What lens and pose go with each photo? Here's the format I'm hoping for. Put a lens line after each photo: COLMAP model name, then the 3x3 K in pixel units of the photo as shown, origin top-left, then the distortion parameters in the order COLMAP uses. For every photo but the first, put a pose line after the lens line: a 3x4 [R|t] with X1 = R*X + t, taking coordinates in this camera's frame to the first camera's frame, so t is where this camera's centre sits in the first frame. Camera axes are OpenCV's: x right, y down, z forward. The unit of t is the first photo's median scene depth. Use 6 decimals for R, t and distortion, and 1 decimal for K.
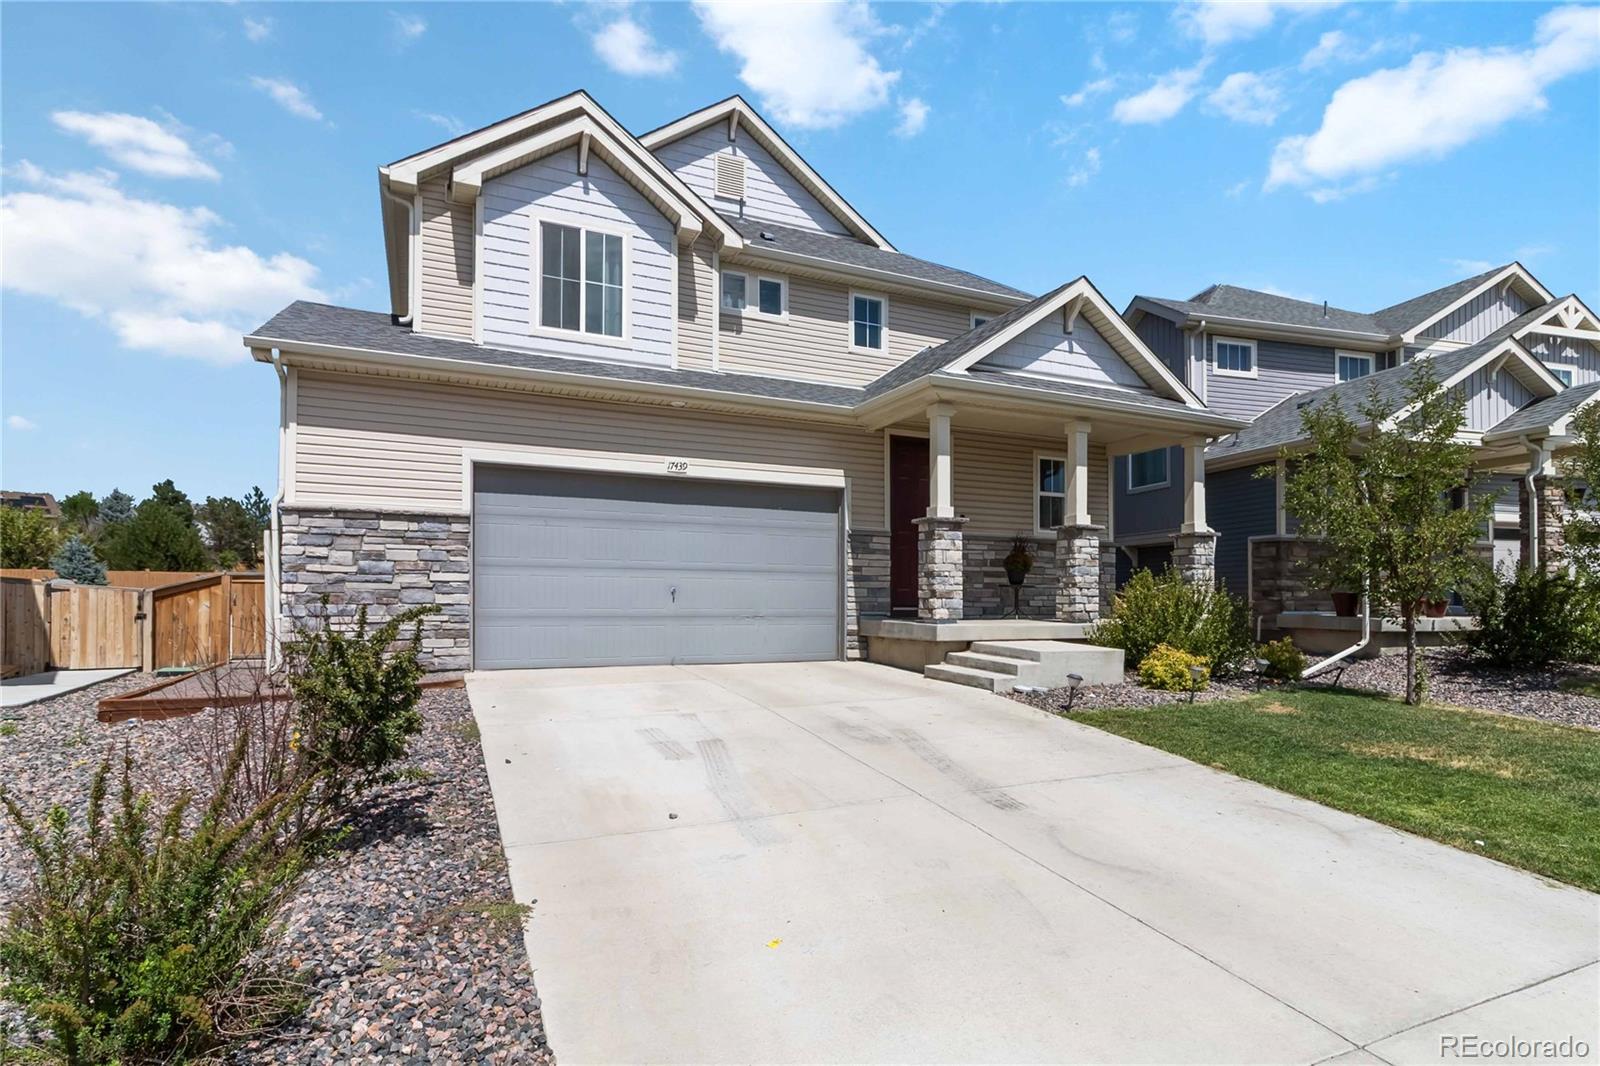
lens RADIAL K [[802.7, 0, 800.6], [0, 802.7, 531.6], [0, 0, 1]] dist [0.003834, -0.001245]
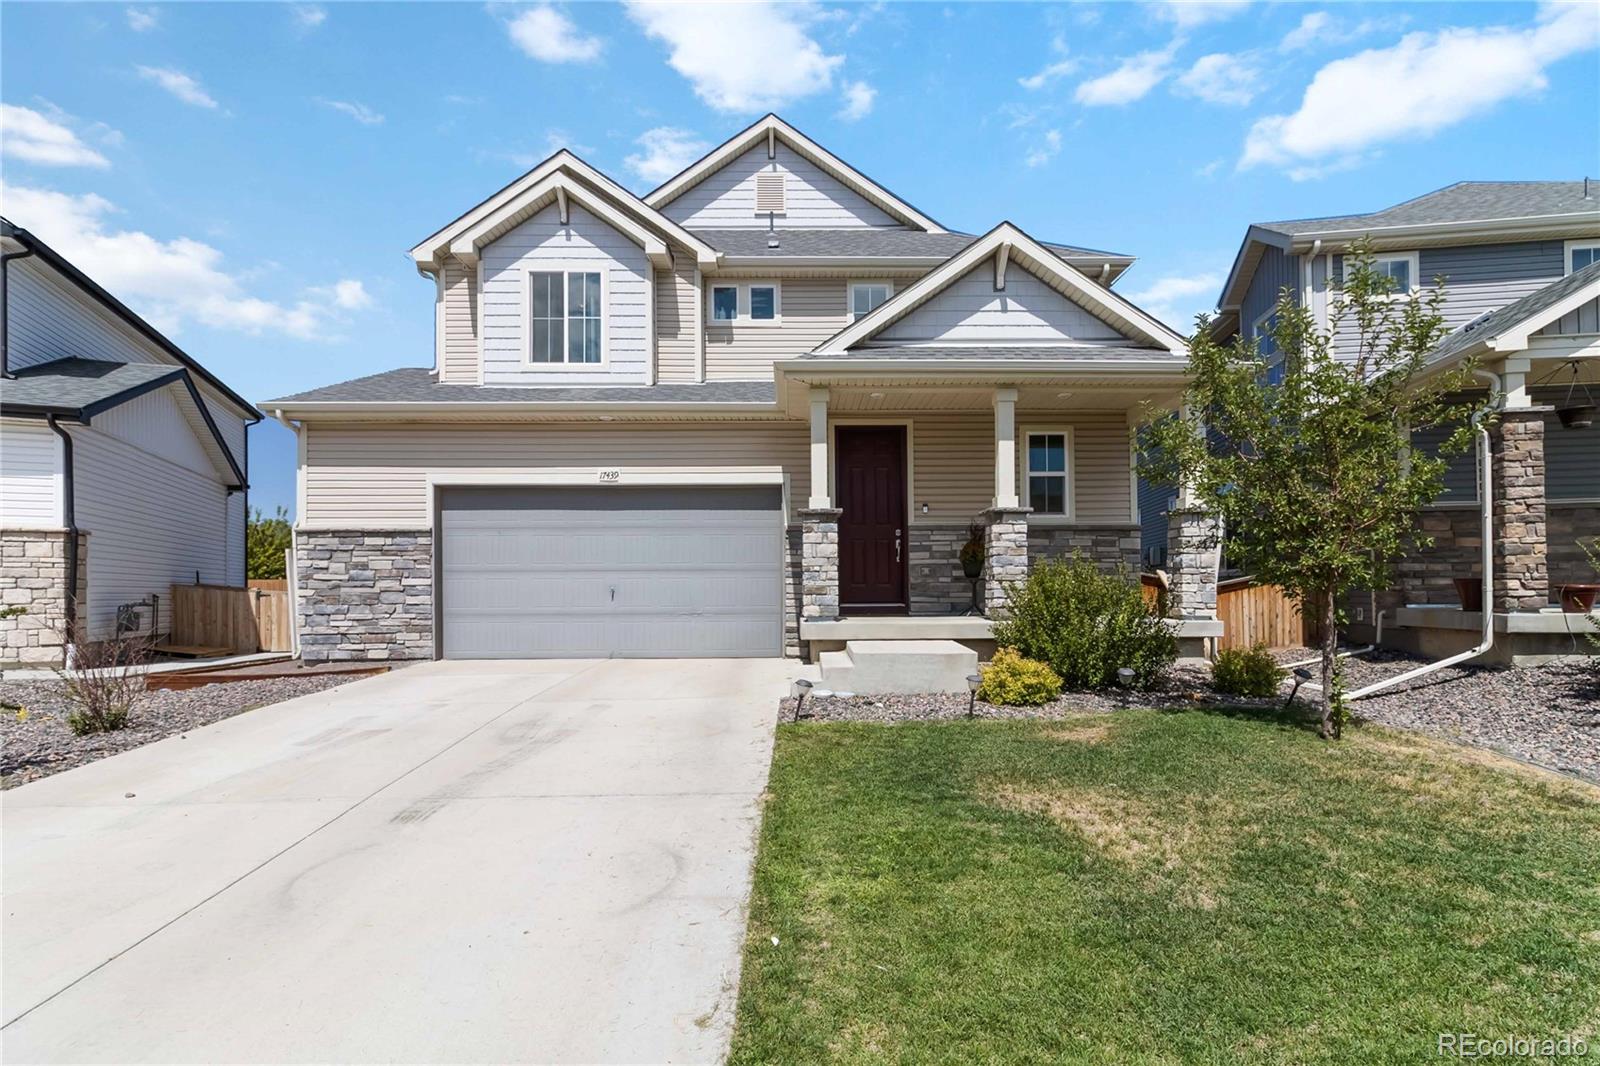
lens RADIAL K [[742.3, 0, 803.9], [0, 742.3, 541.3], [0, 0, 1]] dist [0.002178, 0.000640]
pose [[0.918257, -0.039748, -0.393985, 0.447746], [0.044632, 0.998998, 0.003237, 0.014937], [0.393461, -0.020557, 0.919111, 0.167352]]
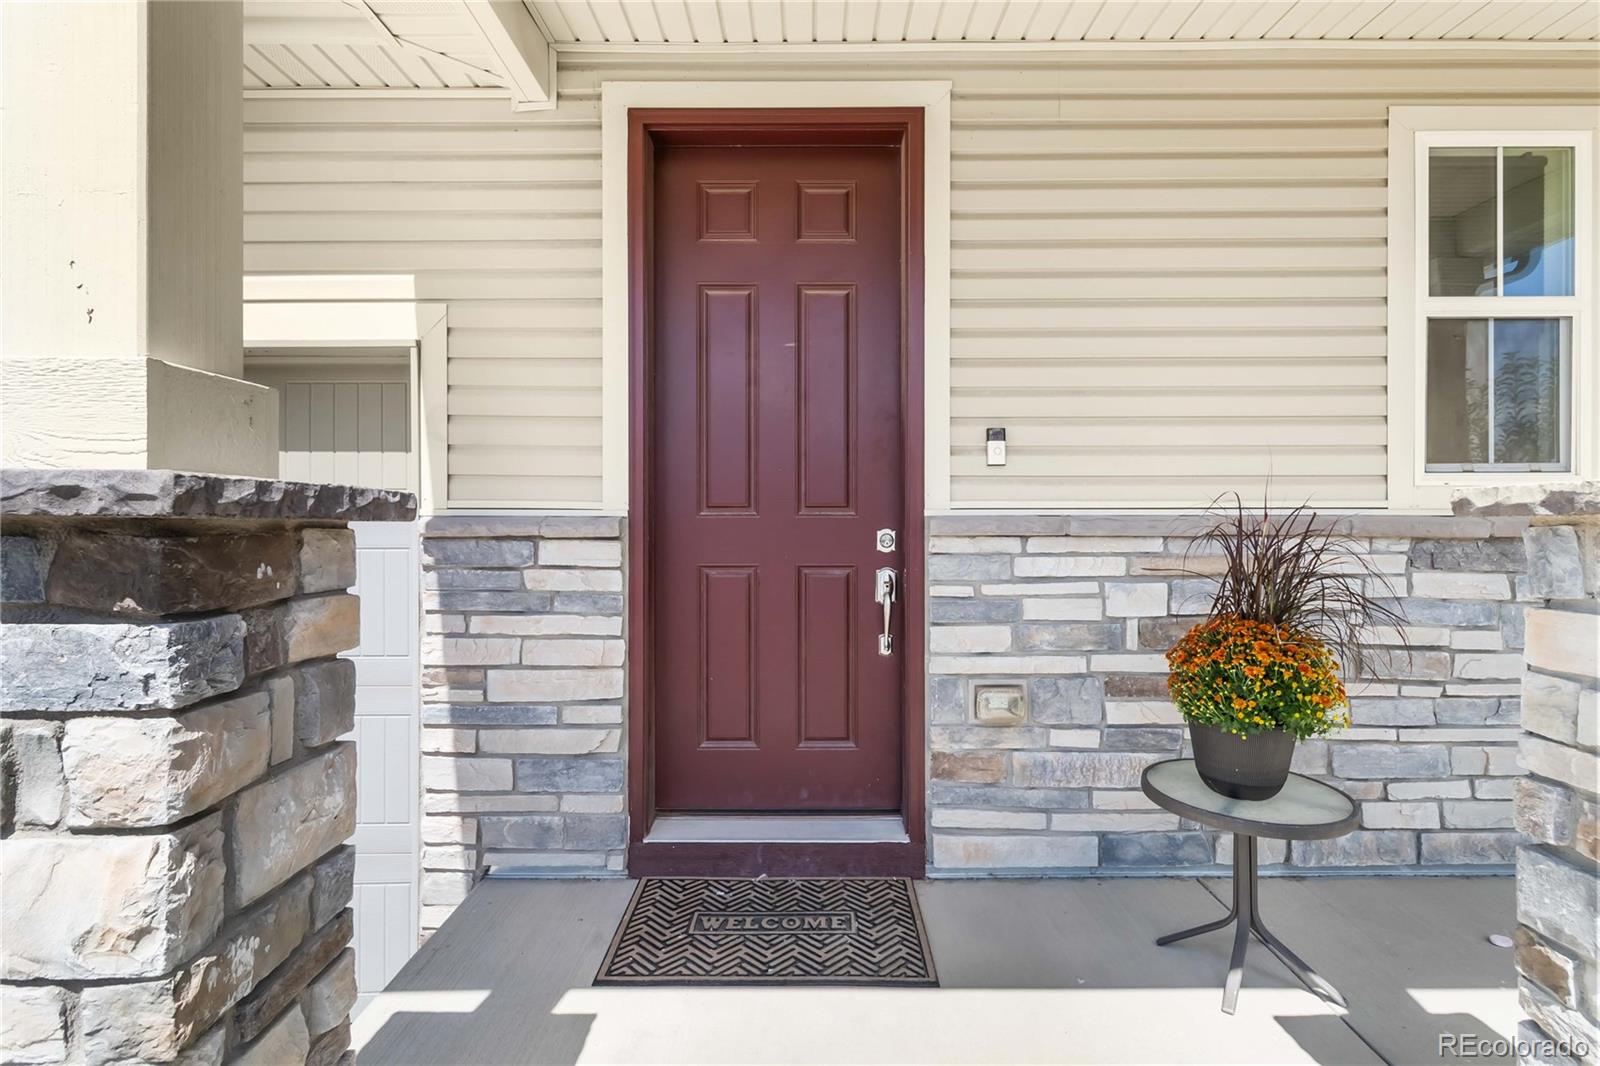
lens RADIAL K [[802.7, 0, 799.4], [0, 802.7, 533.0], [0, 0, 1]] dist [0.003834, -0.001245]
pose [[0.909288, -0.017657, -0.415792, 0.268242], [0.042166, 0.997867, 0.049837, -0.004926], [0.414025, -0.062848, 0.908093, 0.837869]]
